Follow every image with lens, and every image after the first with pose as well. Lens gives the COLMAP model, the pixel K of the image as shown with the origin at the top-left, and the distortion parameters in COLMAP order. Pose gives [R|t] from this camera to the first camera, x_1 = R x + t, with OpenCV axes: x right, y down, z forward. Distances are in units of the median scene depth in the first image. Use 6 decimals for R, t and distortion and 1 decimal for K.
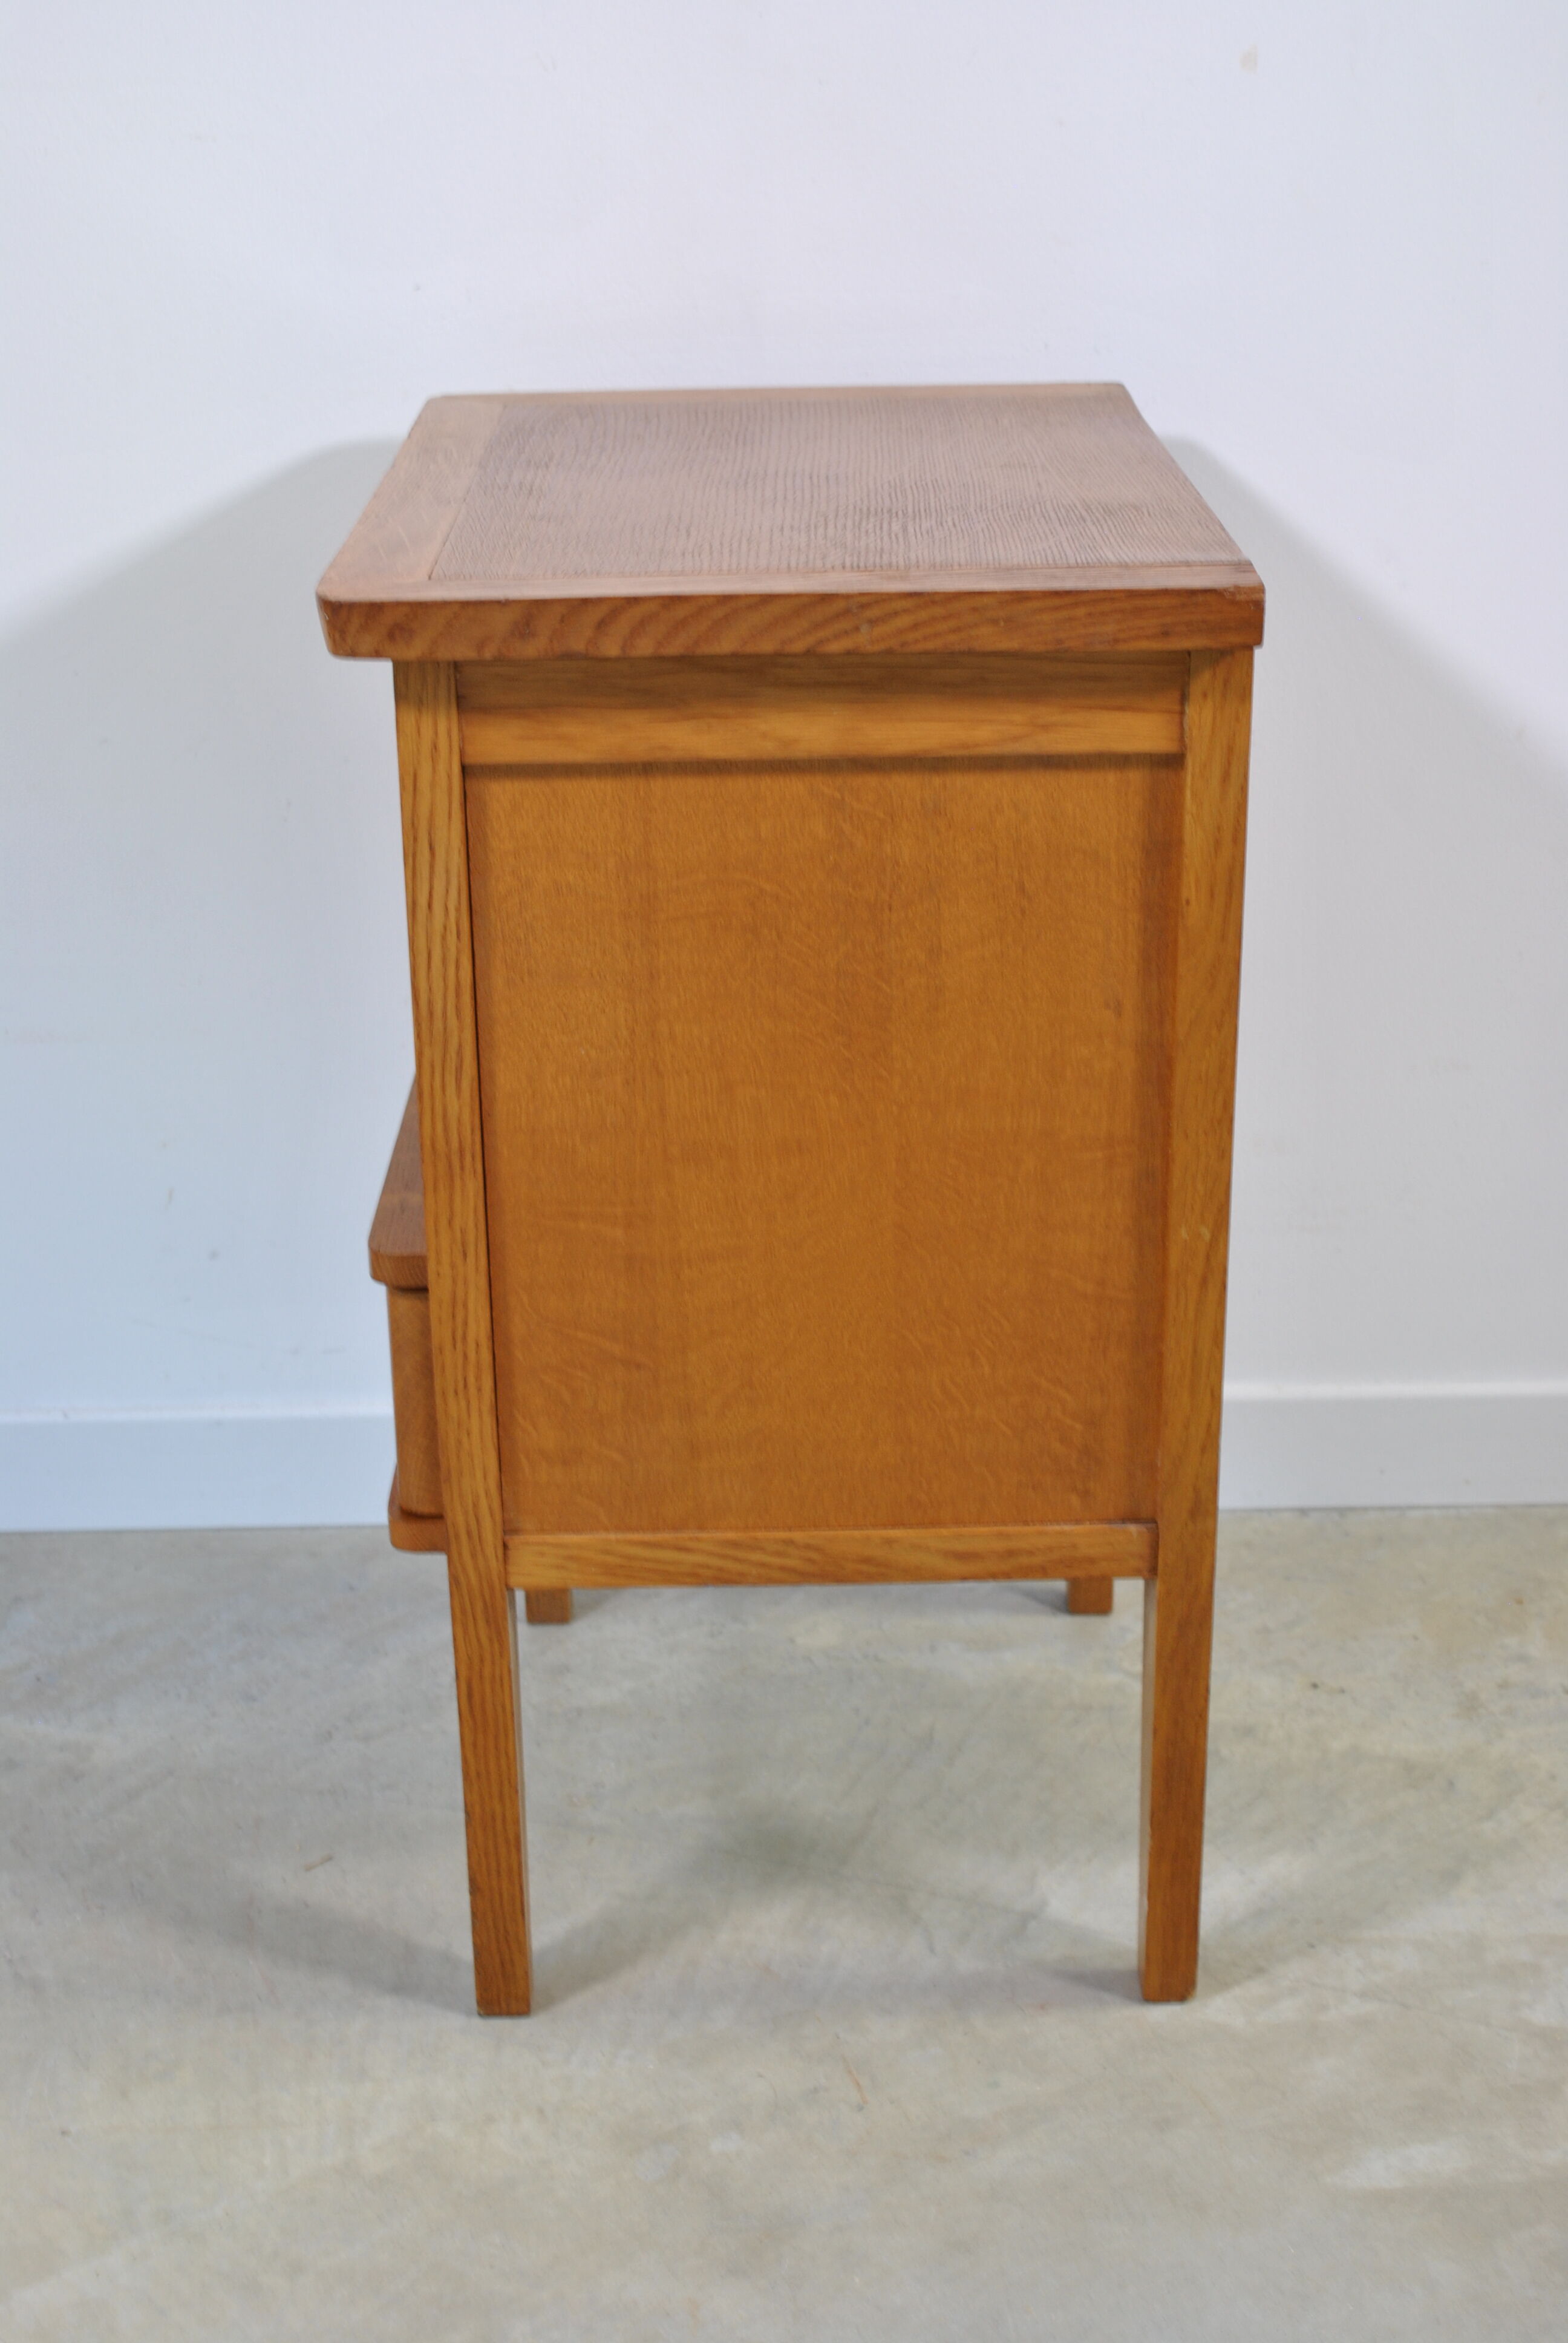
lens RADIAL K [[3539.5, 0, 784.0], [0, 3539.5, 1171.5], [0, 0, 1]] dist [-0.036542, -0.037060]
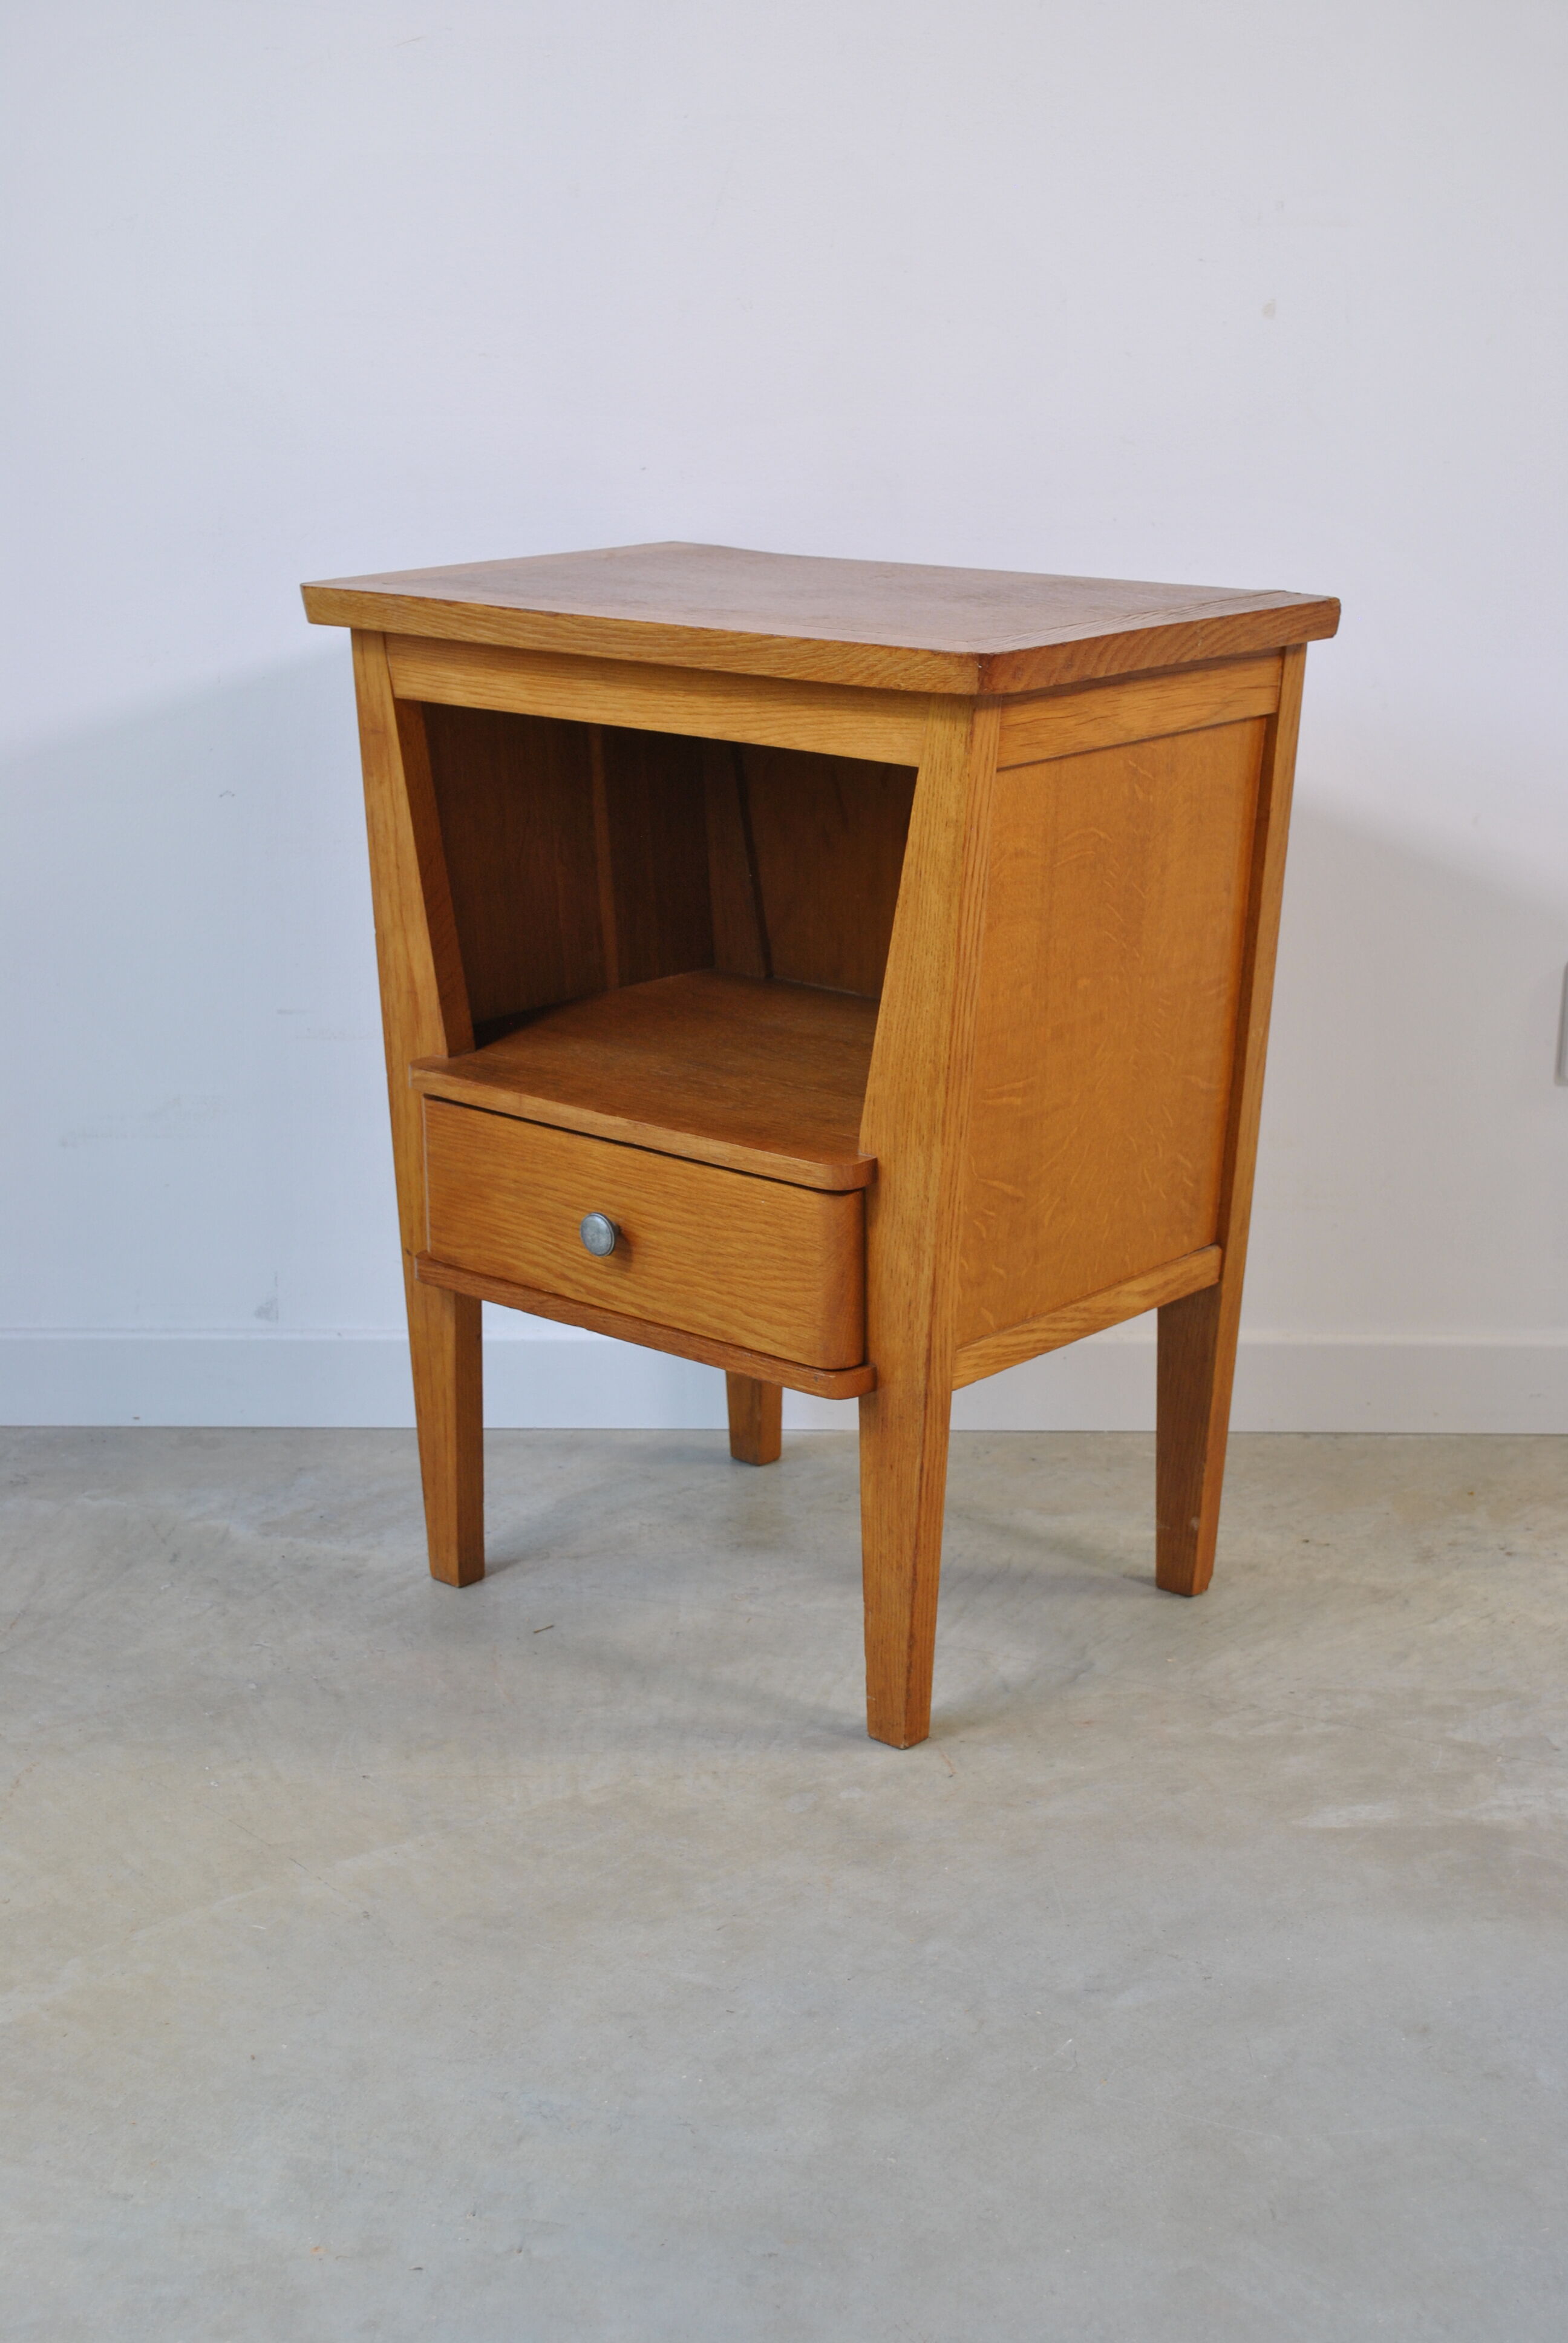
lens RADIAL K [[3475.4, 0, 756.9], [0, 3475.4, 1179.1], [0, 0, 1]] dist [-0.028368, -0.038309]
pose [[0.657521, -0.191067, 0.728807, -1.146173], [0.254139, 0.966865, 0.024197, -0.012906], [-0.709281, 0.169308, 0.684292, 0.132363]]
